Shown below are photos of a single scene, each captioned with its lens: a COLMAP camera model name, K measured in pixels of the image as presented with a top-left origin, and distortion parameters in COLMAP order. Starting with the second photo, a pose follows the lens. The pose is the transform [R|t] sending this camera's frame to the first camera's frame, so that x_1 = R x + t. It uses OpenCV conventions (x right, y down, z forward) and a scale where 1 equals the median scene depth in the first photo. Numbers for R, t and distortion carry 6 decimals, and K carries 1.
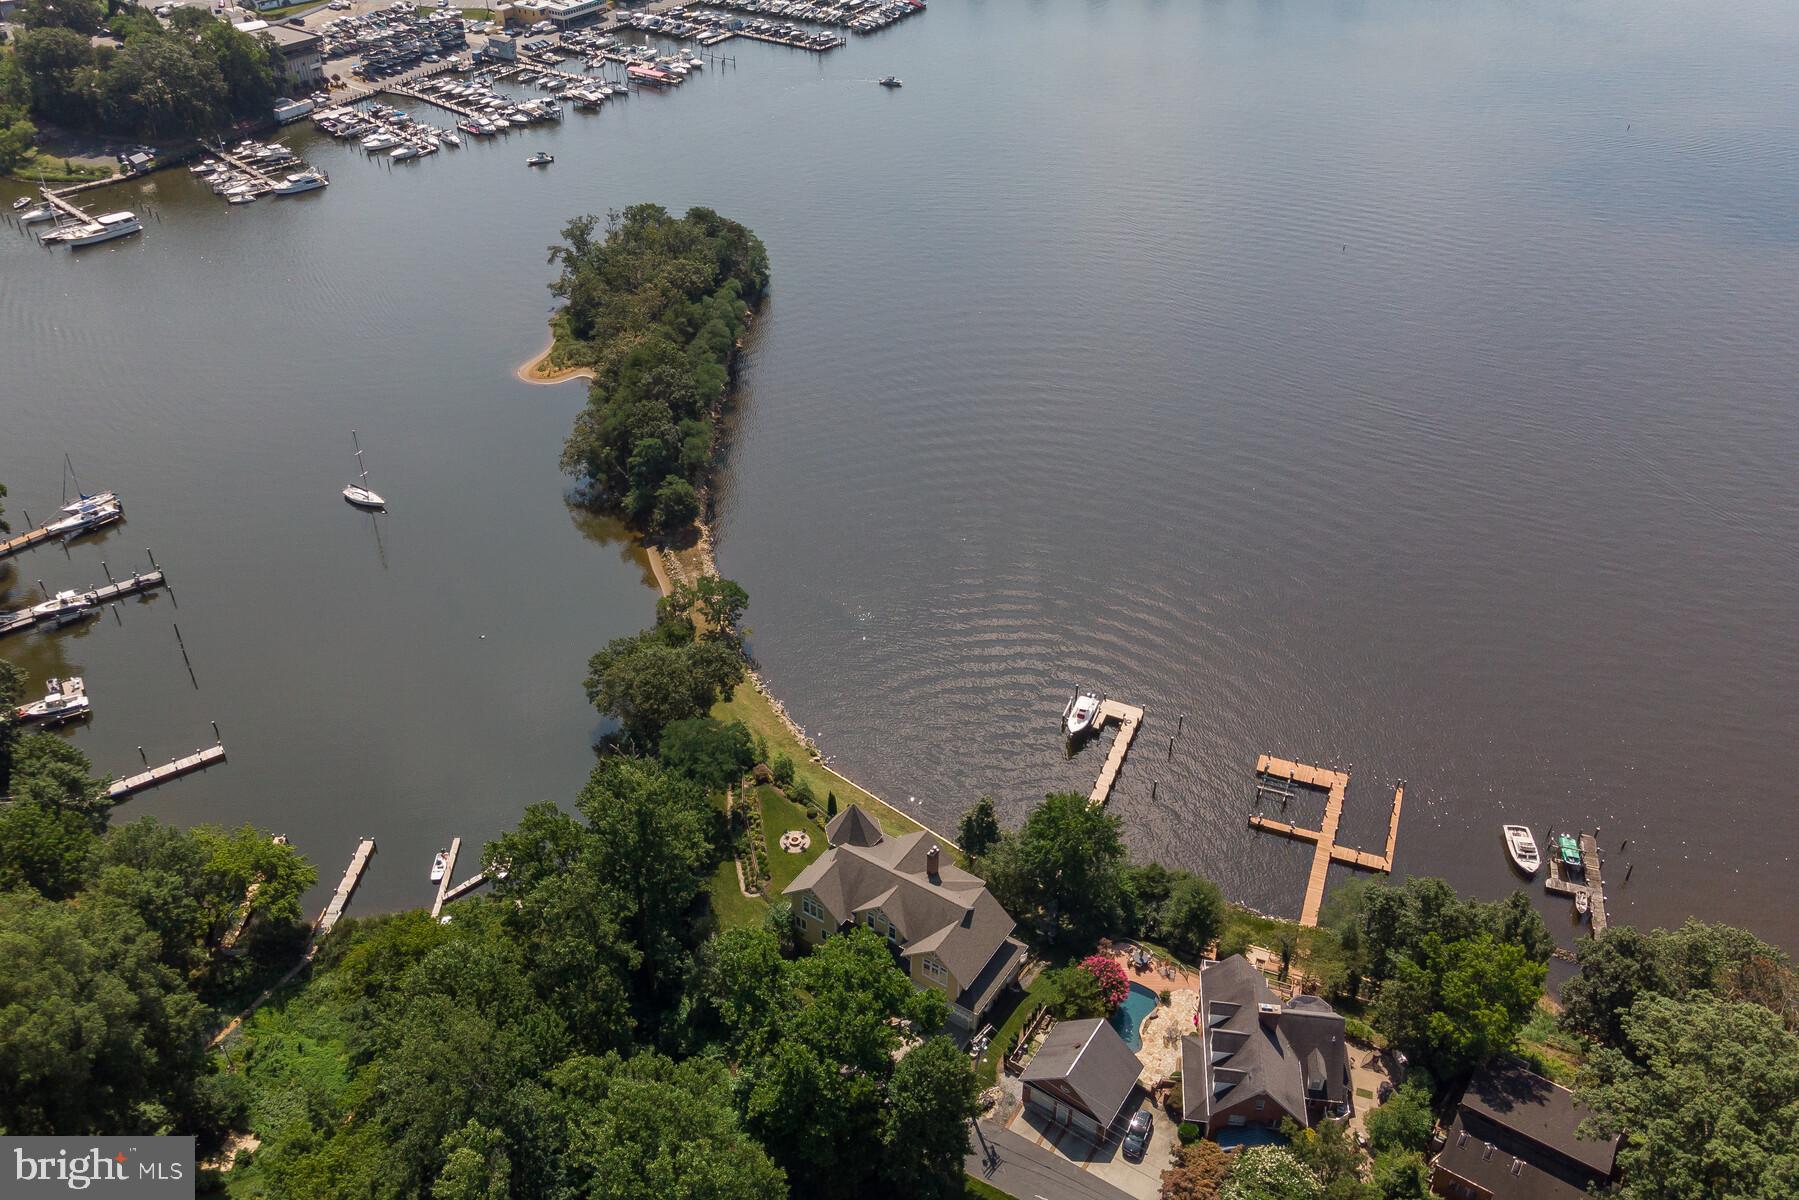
lens RADIAL K [[1458.4, 0, 889.5], [0, 1458.4, 580.6], [0, 0, 1]] dist [0.029027, -0.028723]
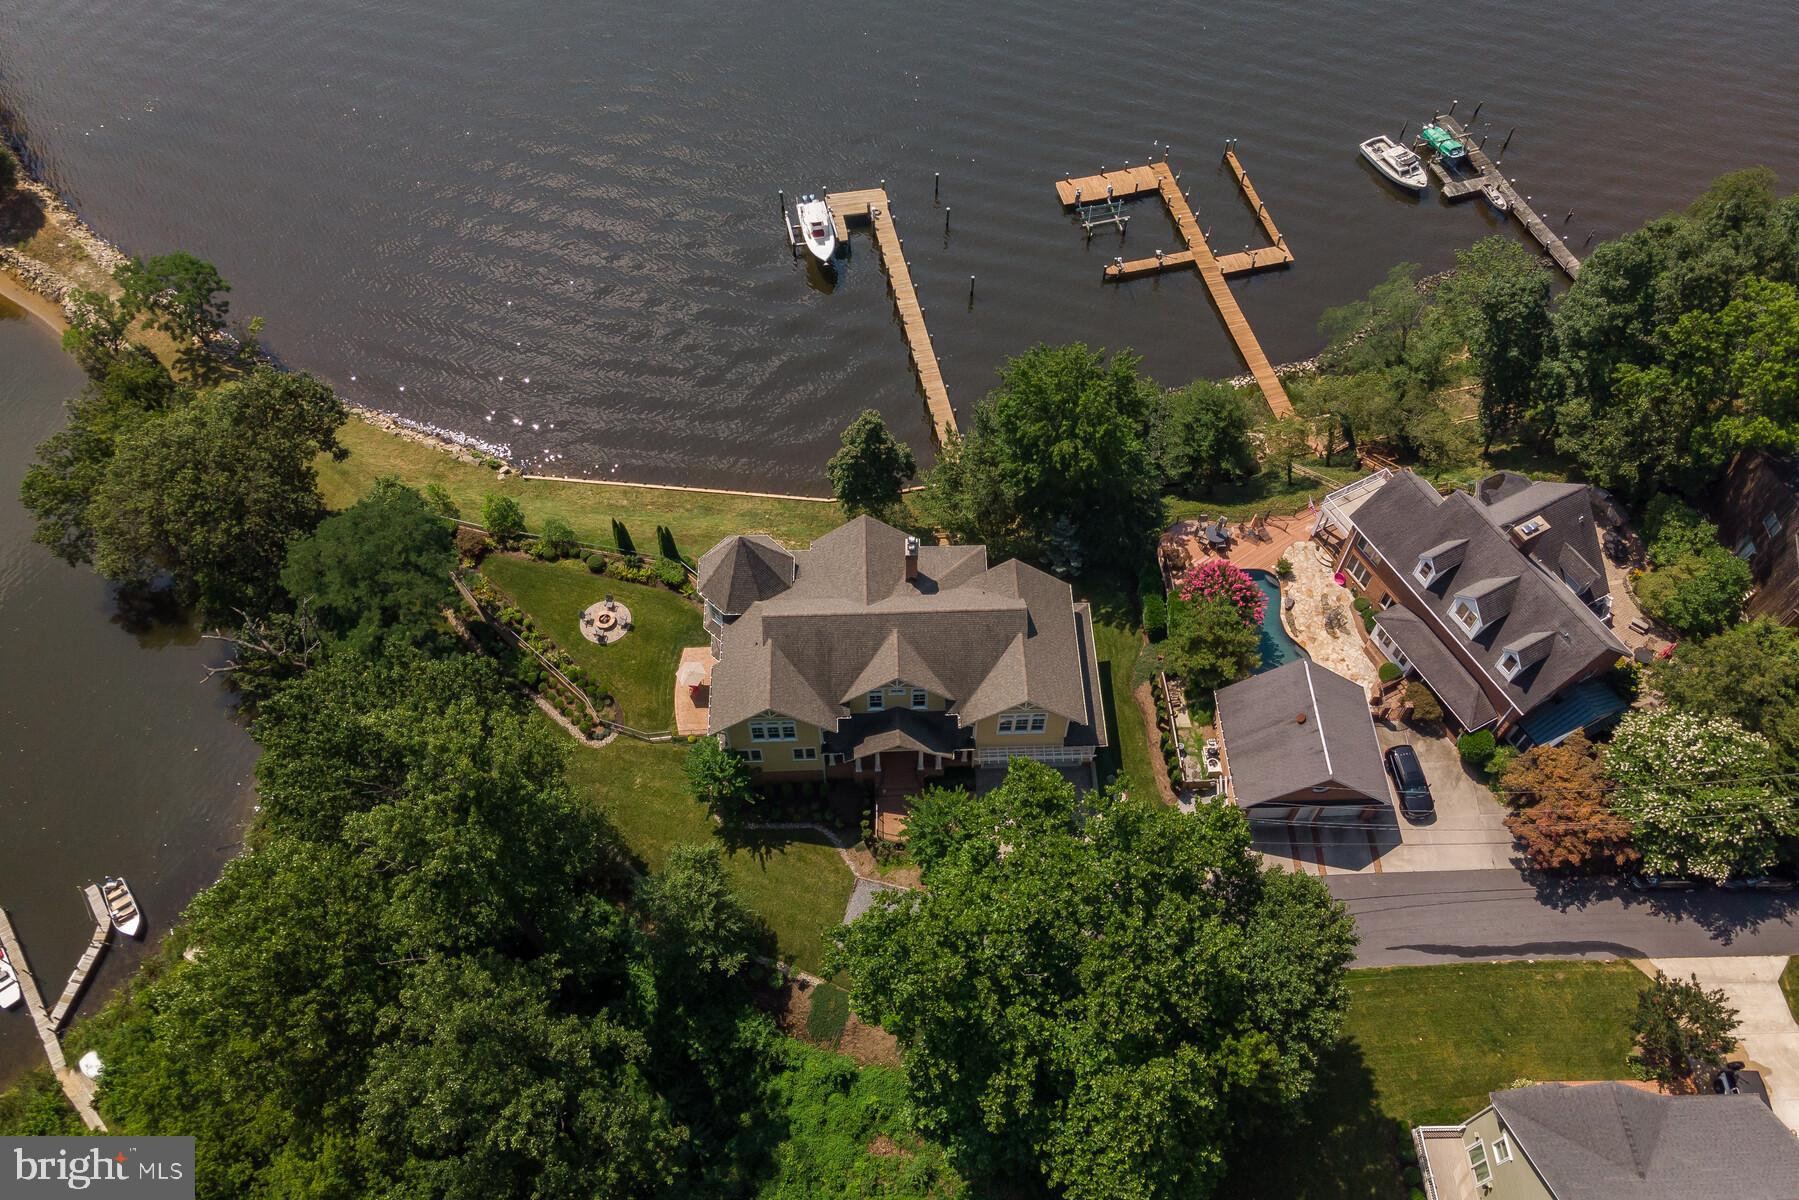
lens RADIAL K [[1345.9, 0, 908.6], [0, 1345.9, 598.0], [0, 0, 1]] dist [0.028221, -0.013525]
pose [[0.815797, -0.487083, 0.311811, -0.128338], [0.333770, 0.836823, 0.433963, -0.025993], [-0.472307, -0.249953, 0.845251, 0.471730]]
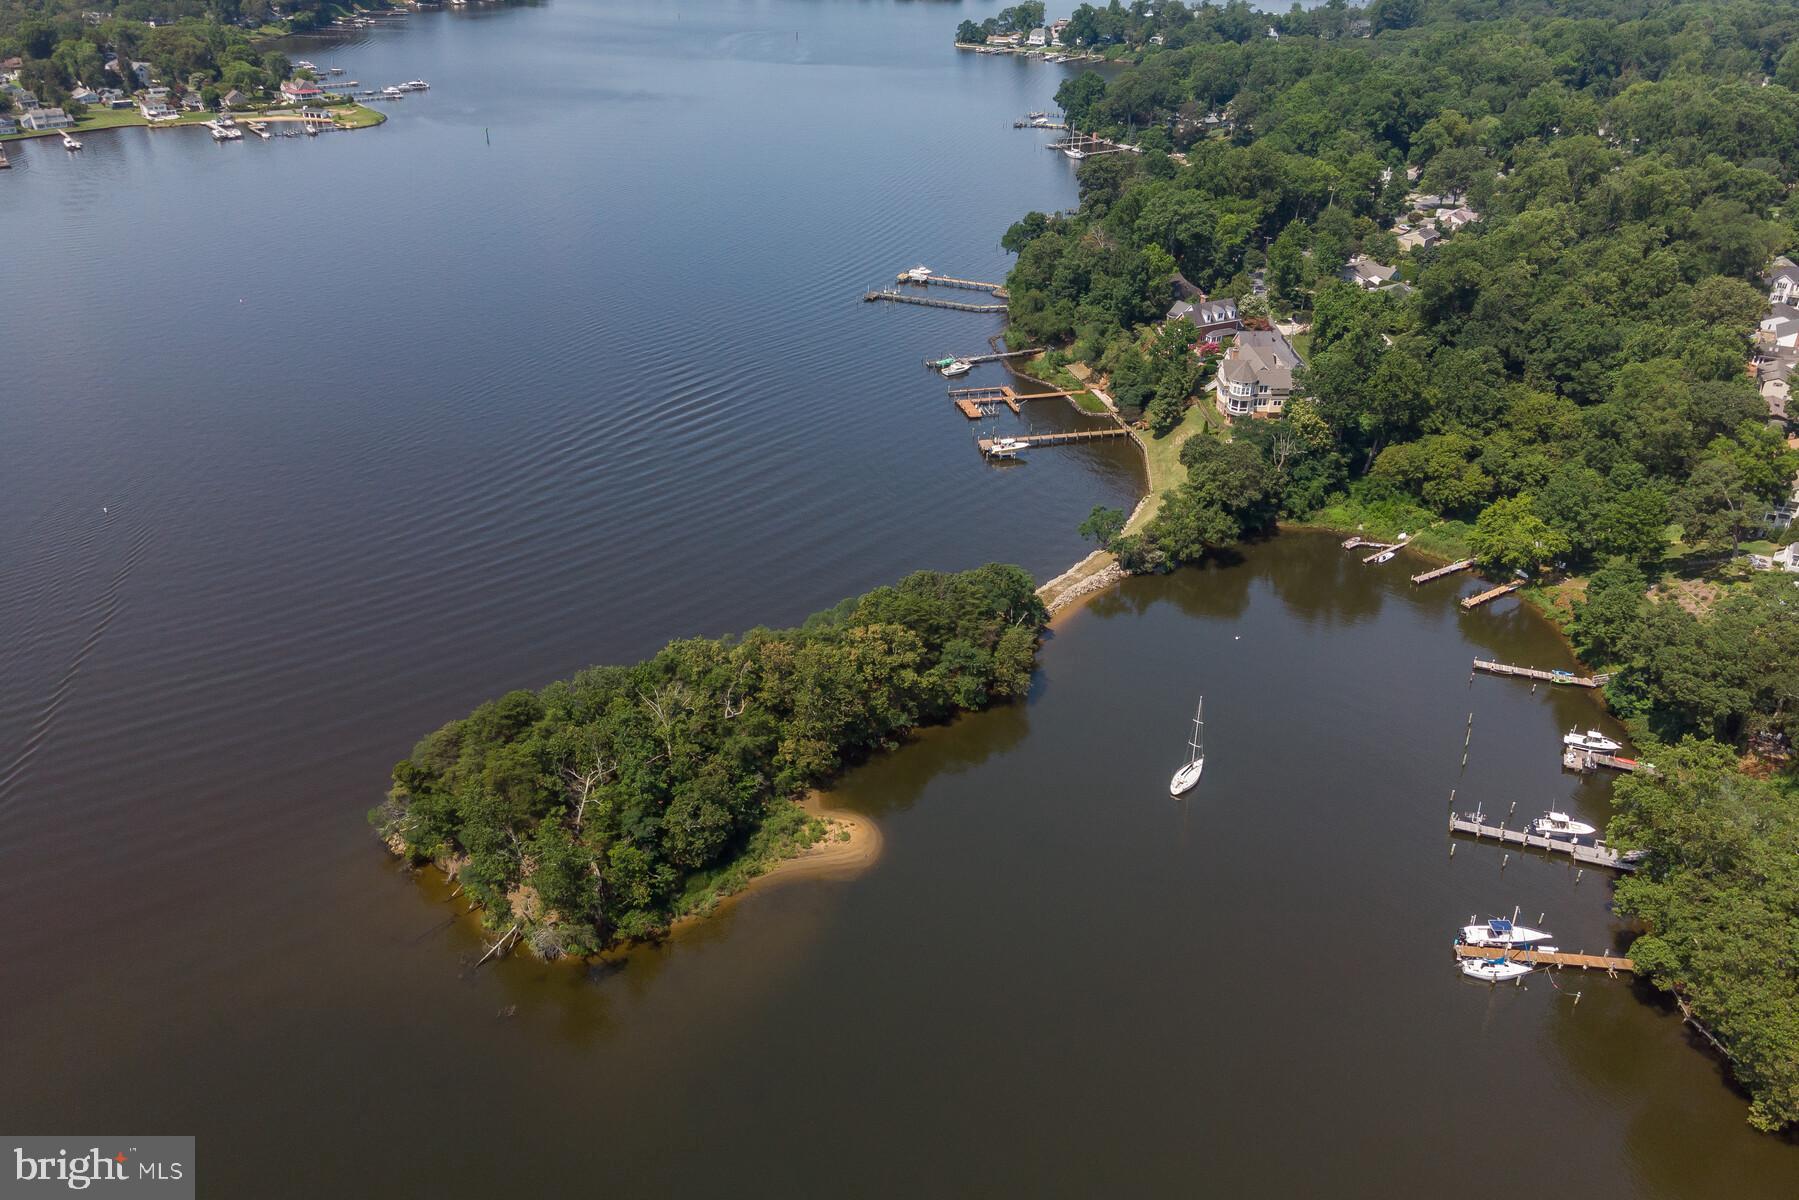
lens RADIAL K [[1374.6, 0, 885.8], [0, 1374.6, 586.9], [0, 0, 1]] dist [0.025118, 0.014773]
pose [[-0.560877, -0.393190, 0.728573, -1.135675], [0.472115, 0.571010, 0.671607, -1.070938], [-0.680091, 0.720659, -0.134635, 1.635152]]
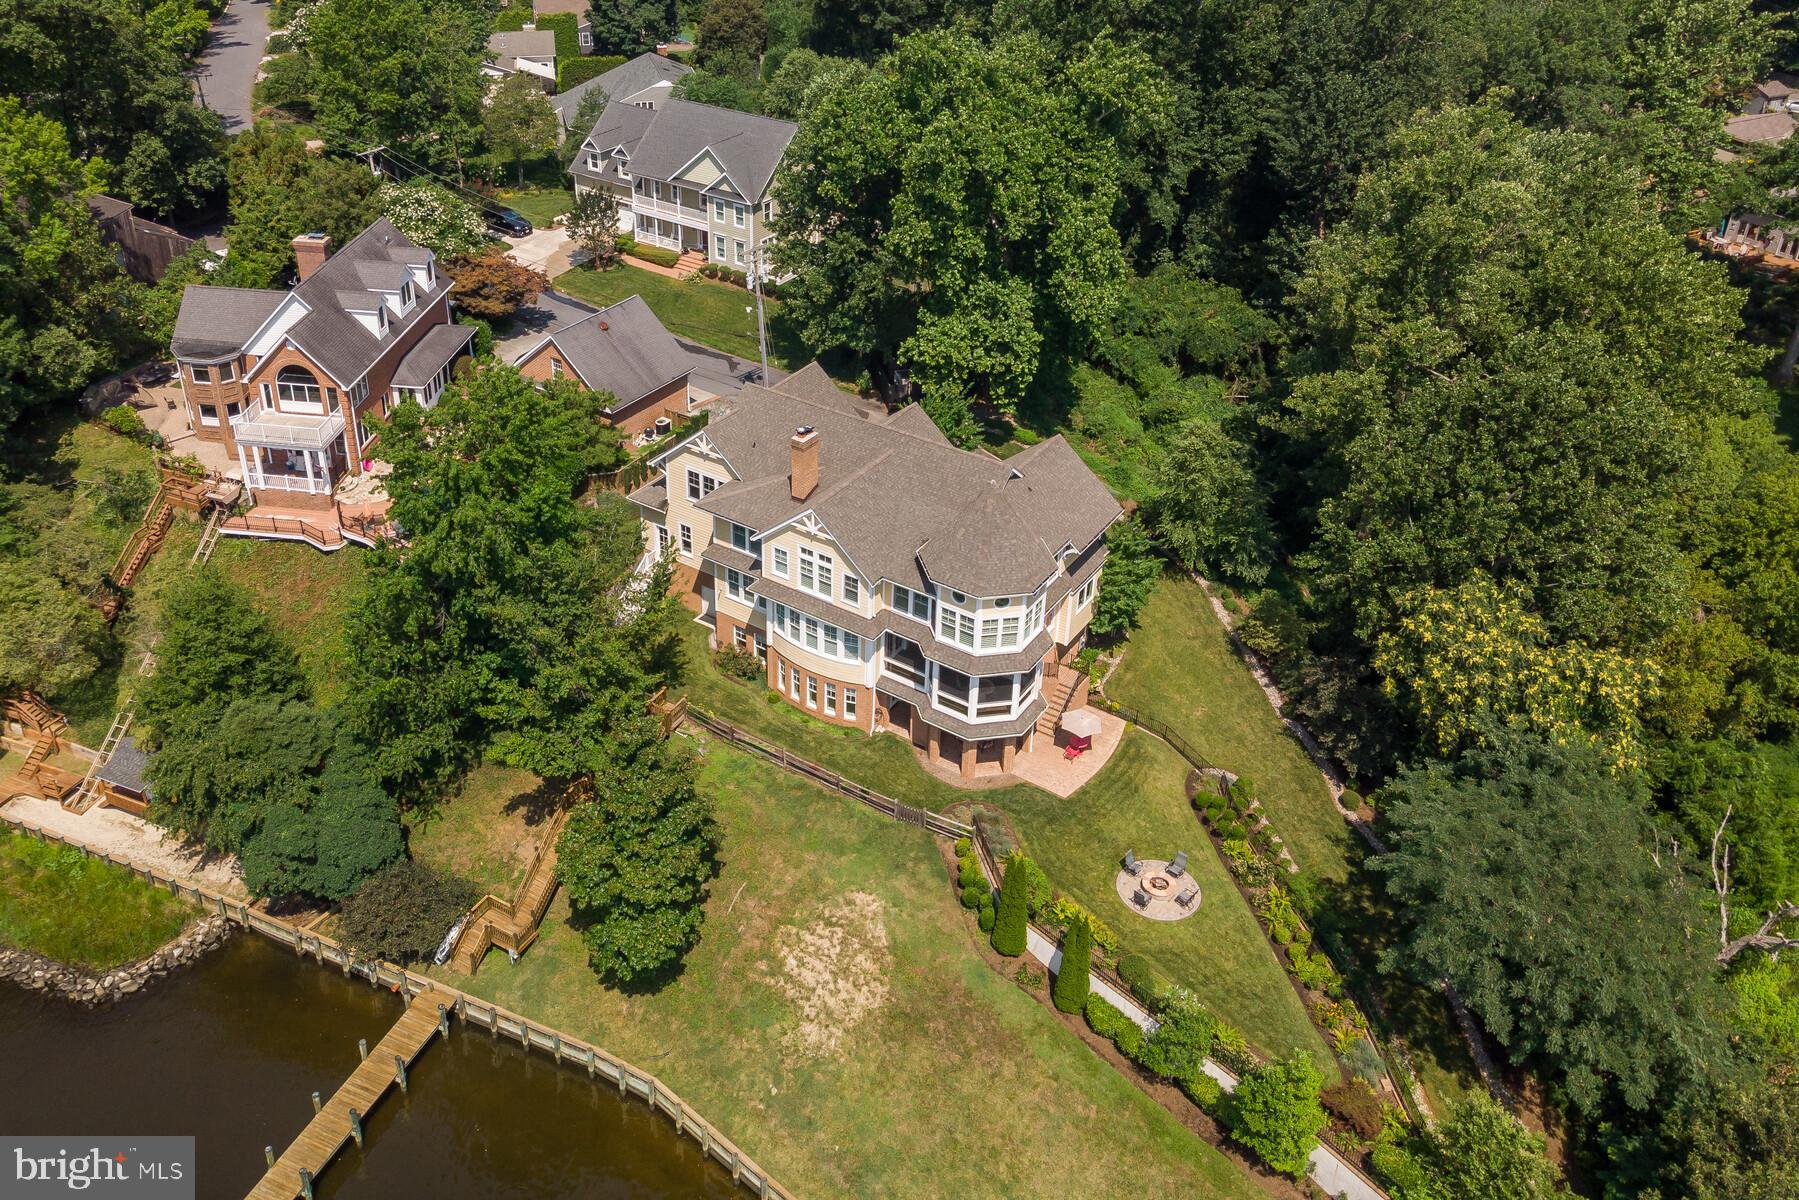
lens RADIAL K [[1487.6, 0, 804.4], [0, 1487.6, 442.4], [0, 0, 1]] dist [0.021160, 0.017720]
pose [[-0.999418, -0.023602, 0.024621, 0.016227], [0.011192, 0.454965, 0.890439, -0.199050], [-0.032218, 0.890196, -0.454436, 1.054580]]
